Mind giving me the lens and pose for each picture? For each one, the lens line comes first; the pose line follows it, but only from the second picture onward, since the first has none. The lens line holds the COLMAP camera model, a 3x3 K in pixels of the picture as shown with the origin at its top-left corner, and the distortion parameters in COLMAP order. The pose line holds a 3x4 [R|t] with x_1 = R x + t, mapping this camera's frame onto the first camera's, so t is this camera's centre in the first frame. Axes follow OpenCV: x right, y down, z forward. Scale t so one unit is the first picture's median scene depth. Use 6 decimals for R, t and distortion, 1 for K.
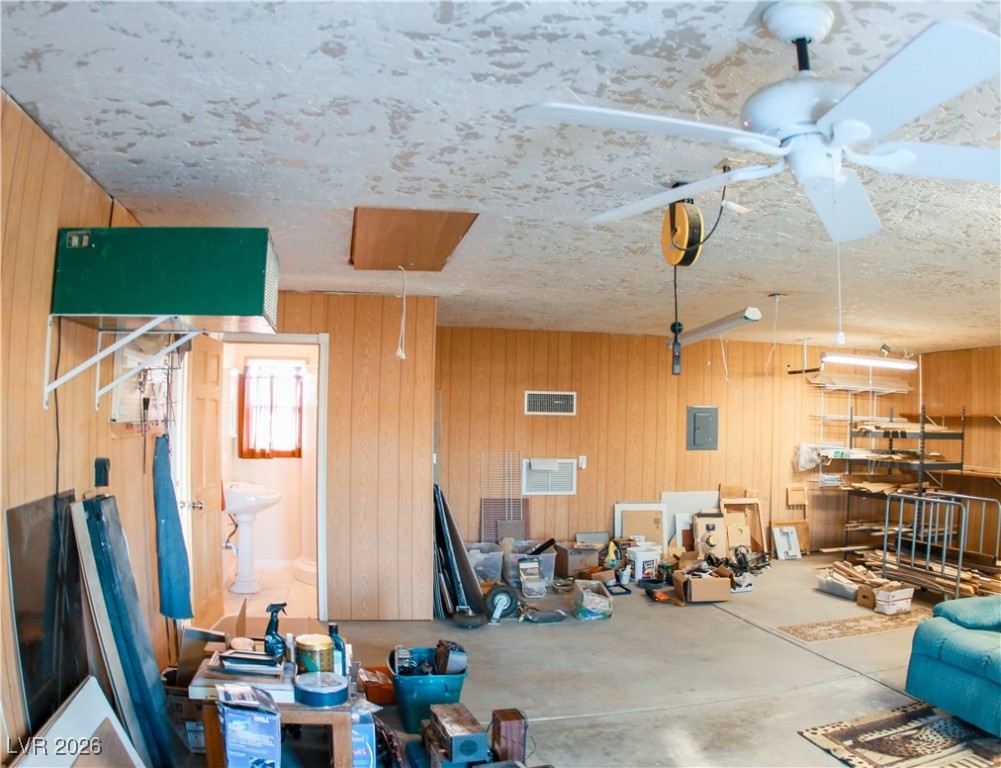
lens RADIAL K [[783.5, 0, 503.0], [0, 783.5, 385.7], [0, 0, 1]] dist [-0.306296, 0.065154]
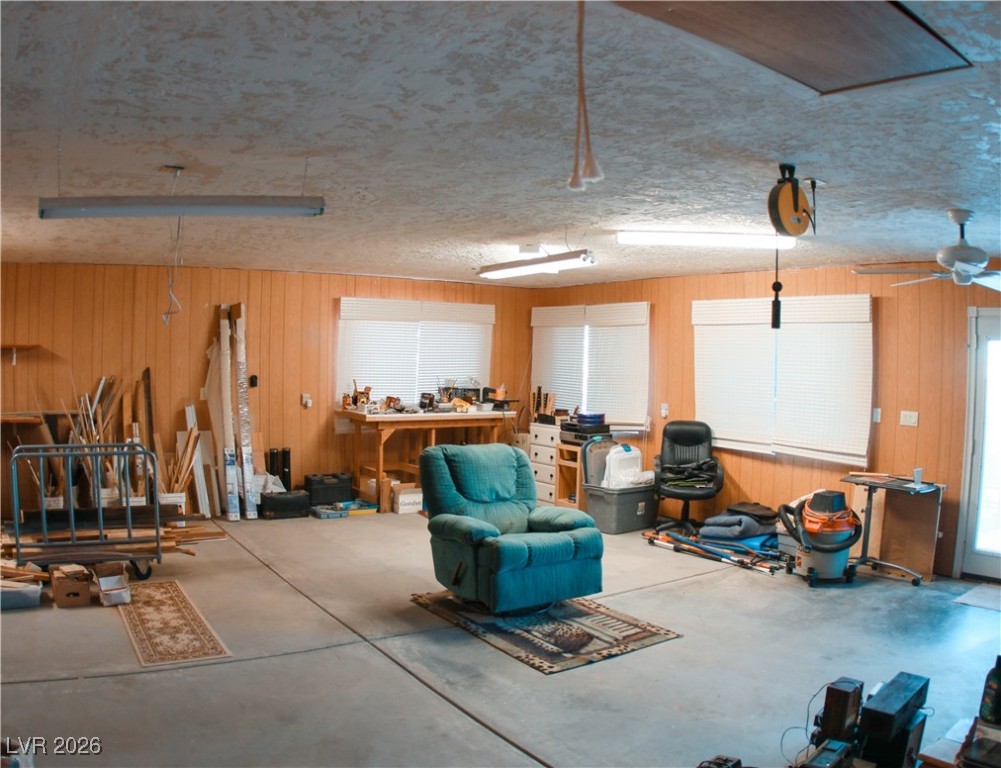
lens RADIAL K [[783.5, 0, 500.8], [0, 783.5, 391.6], [0, 0, 1]] dist [-0.306296, 0.065154]
pose [[-0.377169, -0.076878, 0.922948, -0.339583], [-0.059779, 0.996492, 0.058575, 0.018301], [-0.924213, -0.033080, -0.380441, 0.955985]]
